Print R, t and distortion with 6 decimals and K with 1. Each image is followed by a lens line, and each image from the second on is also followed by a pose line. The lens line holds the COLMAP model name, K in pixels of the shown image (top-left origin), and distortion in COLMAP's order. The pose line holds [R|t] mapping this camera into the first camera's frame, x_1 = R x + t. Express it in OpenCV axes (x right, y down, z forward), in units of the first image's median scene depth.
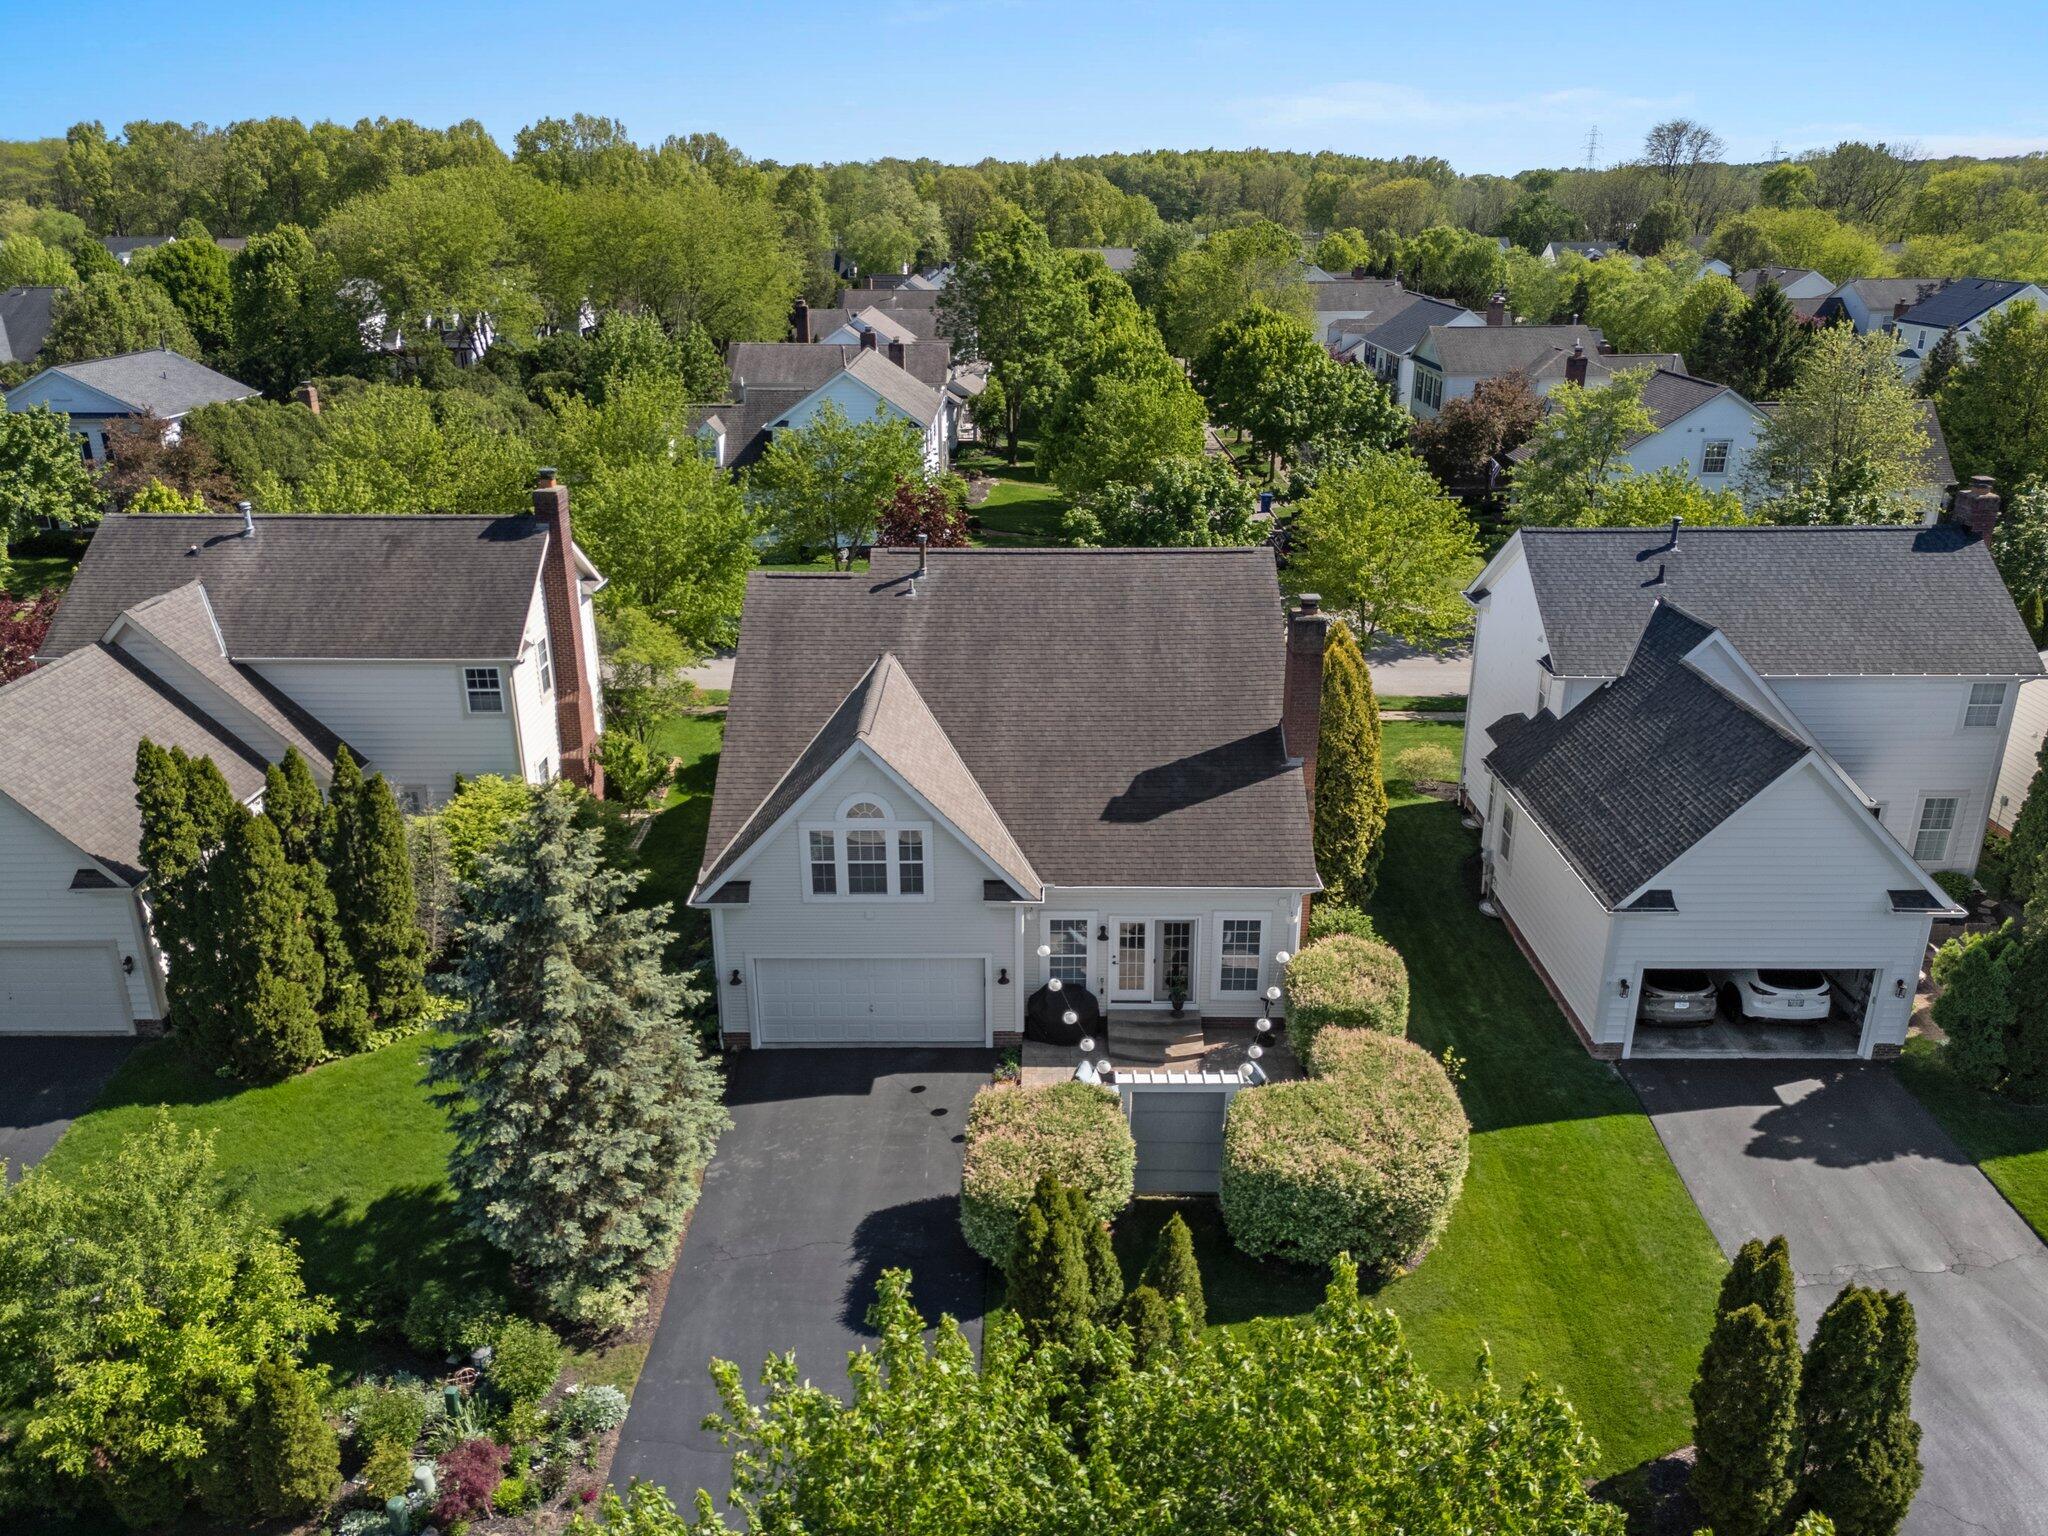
lens RADIAL K [[1504.9, 0, 1024.0], [0, 1504.9, 768.0], [0, 0, 1]] dist [0.074428, -0.107255]
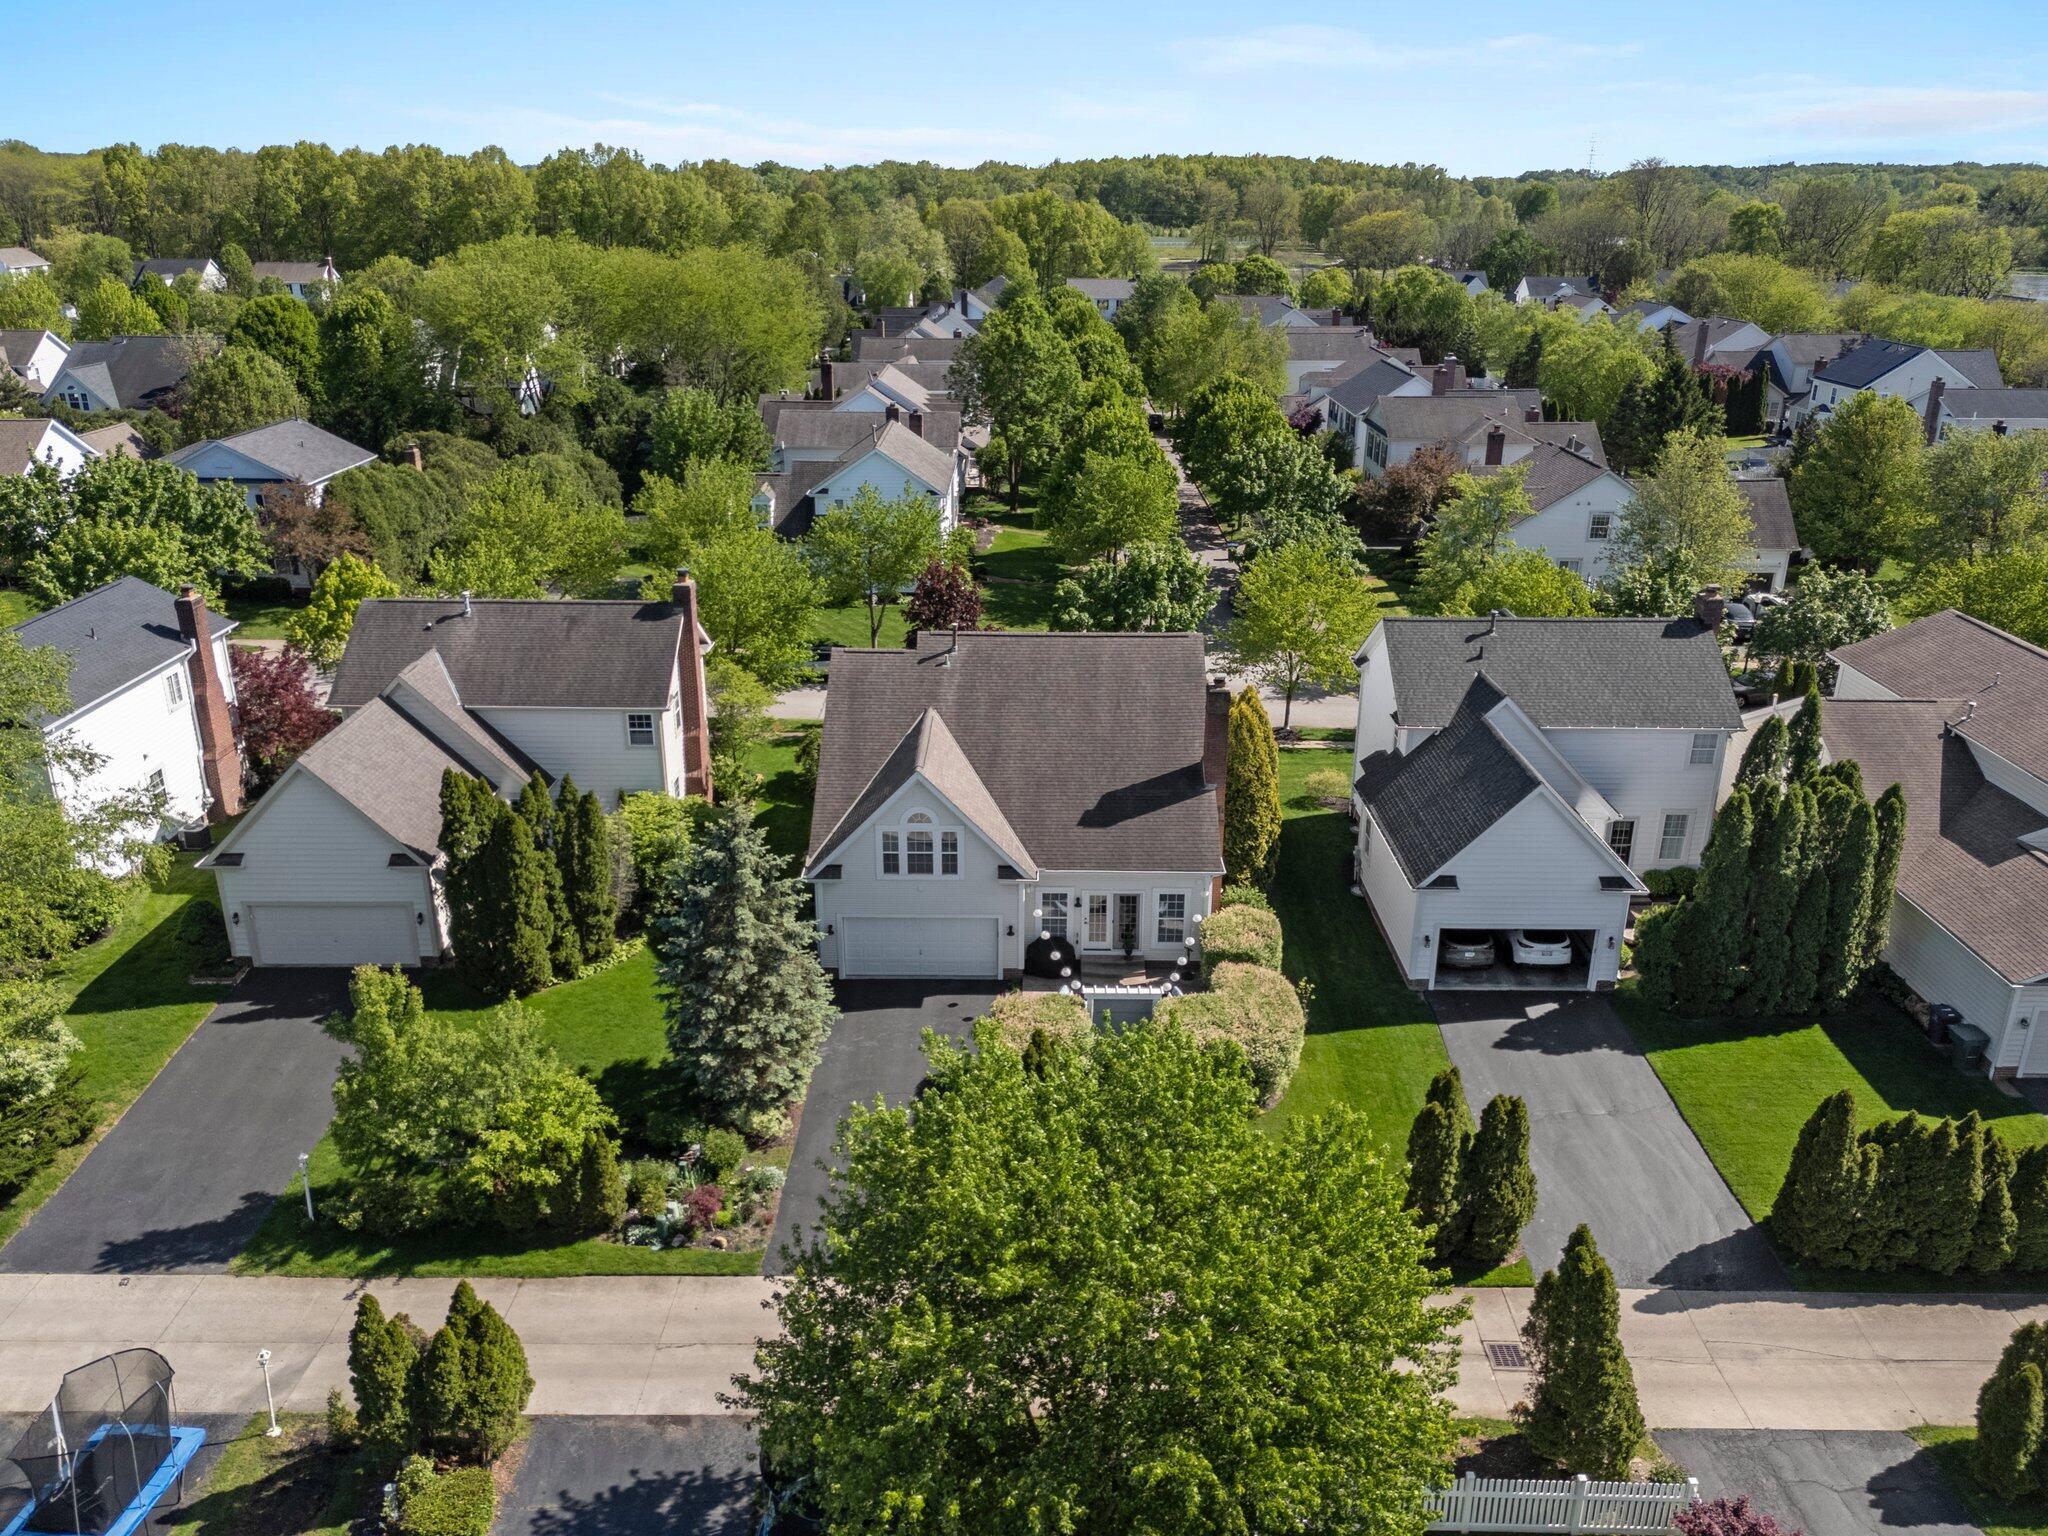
lens RADIAL K [[1504.9, 0, 1024.0], [0, 1504.9, 768.0], [0, 0, 1]] dist [0.074428, -0.107255]
pose [[0.999965, 0.007791, 0.003003, -0.006039], [-0.007787, 0.999969, -0.001250, -0.019591], [-0.003013, 0.001227, 0.999995, -0.471529]]
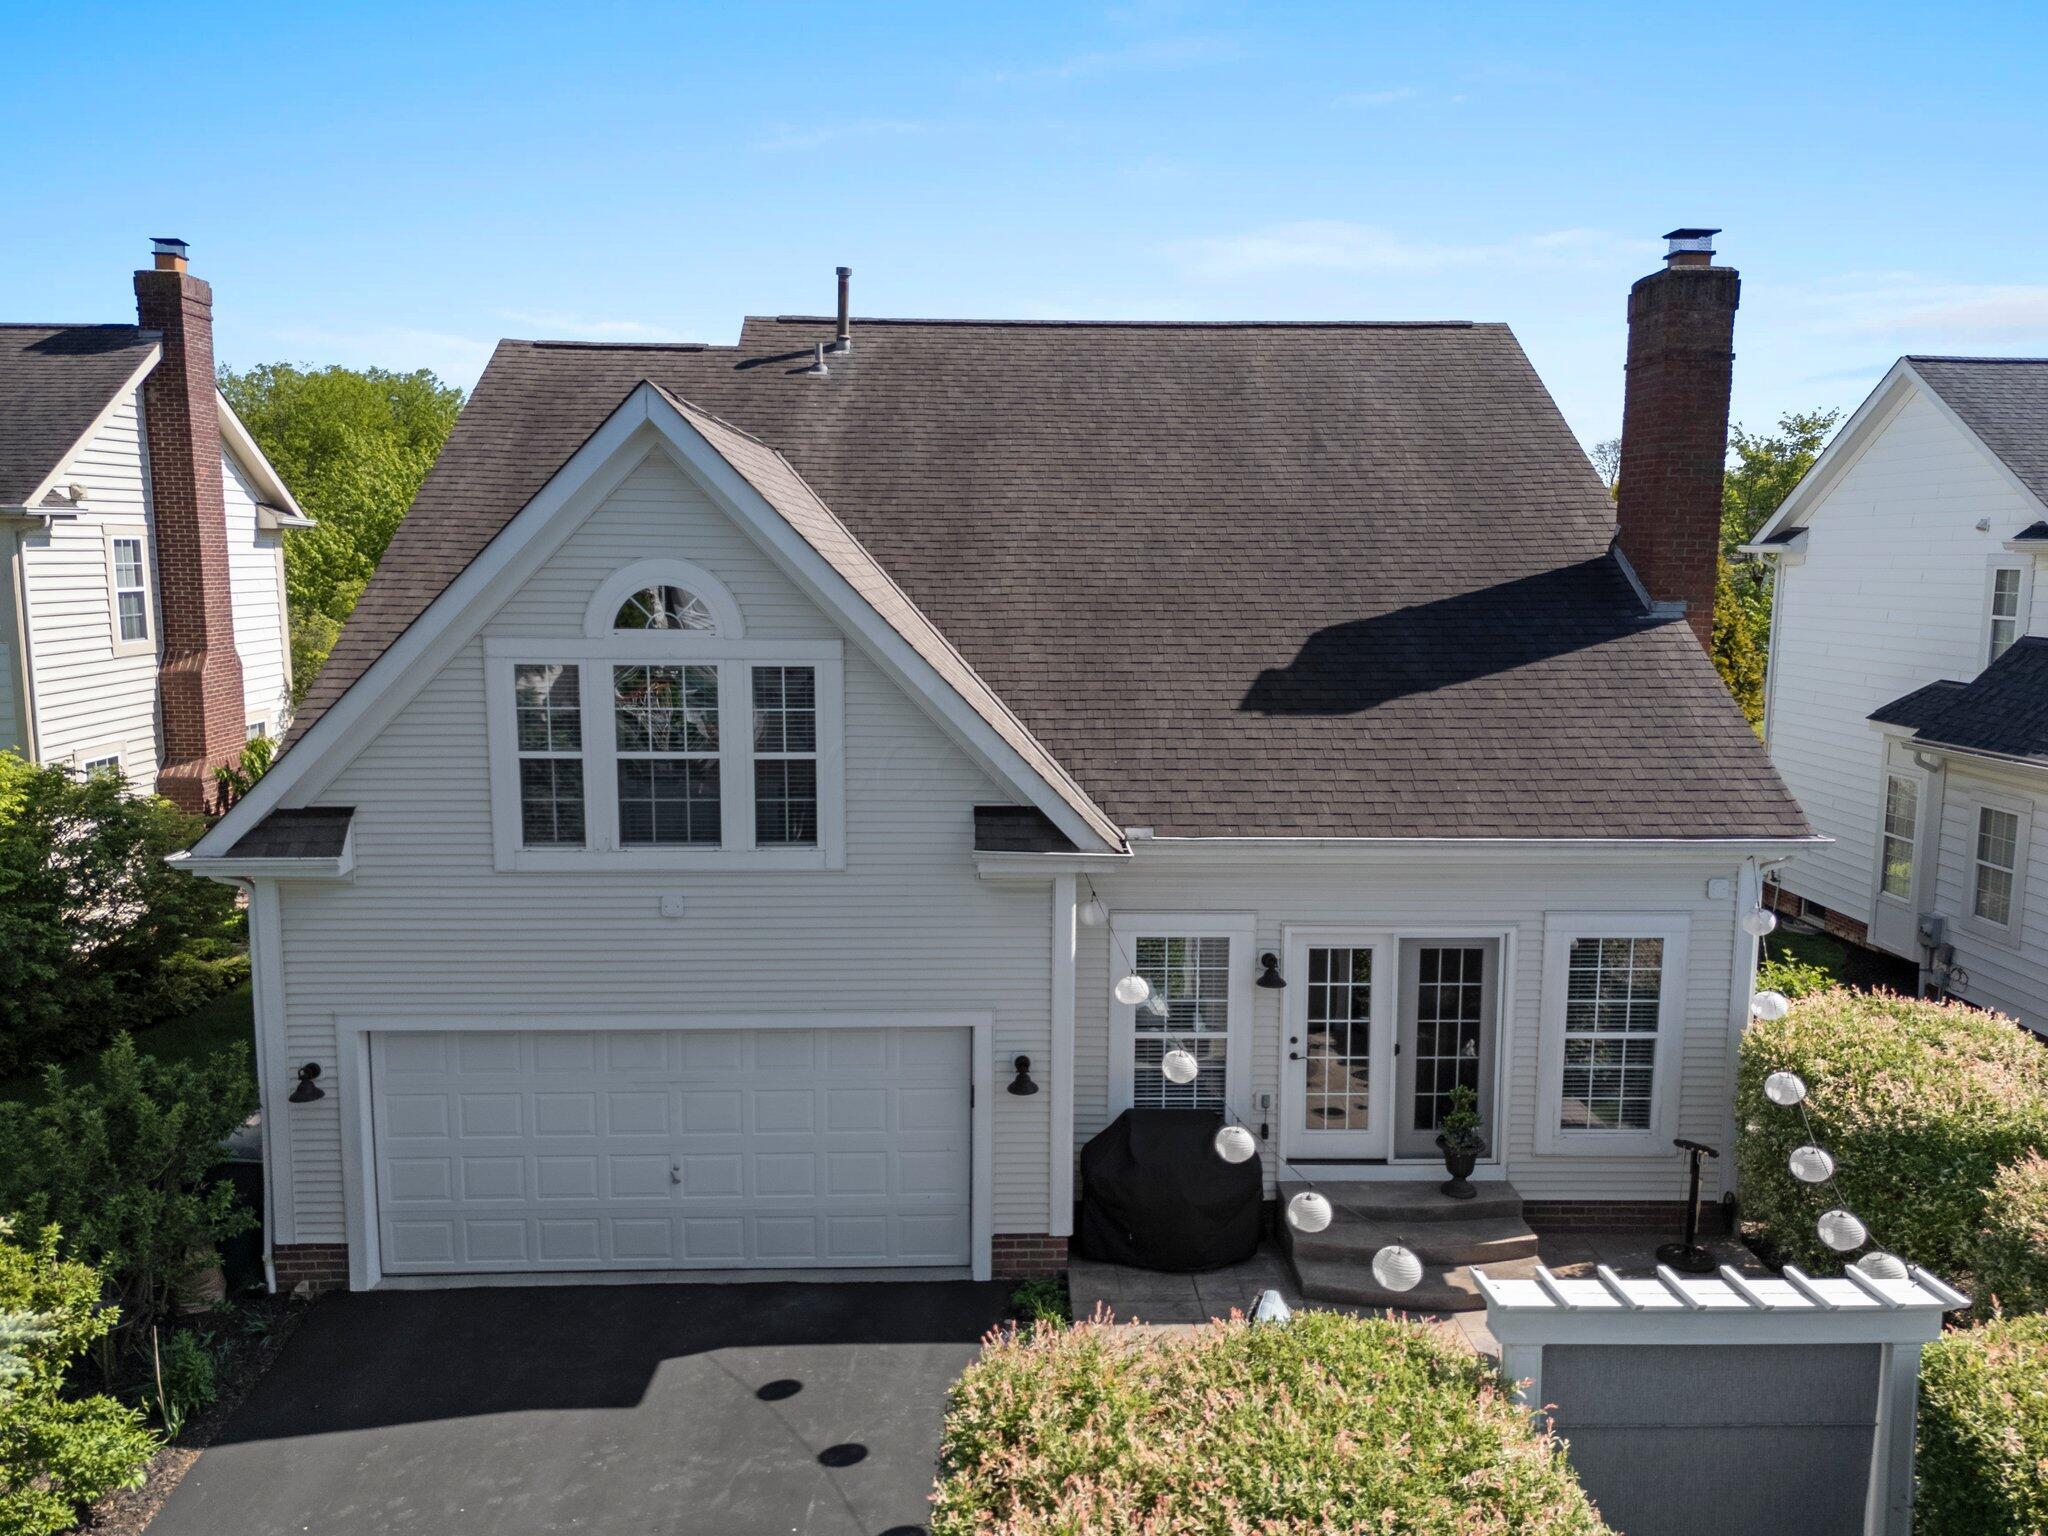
lens RADIAL K [[1504.9, 0, 1024.0], [0, 1504.9, 768.0], [0, 0, 1]] dist [0.074428, -0.107255]
pose [[0.999367, 0.003583, 0.035408, -0.026471], [0.004595, 0.973602, -0.228205, 0.146535], [-0.035291, 0.228223, 0.972969, 0.597039]]
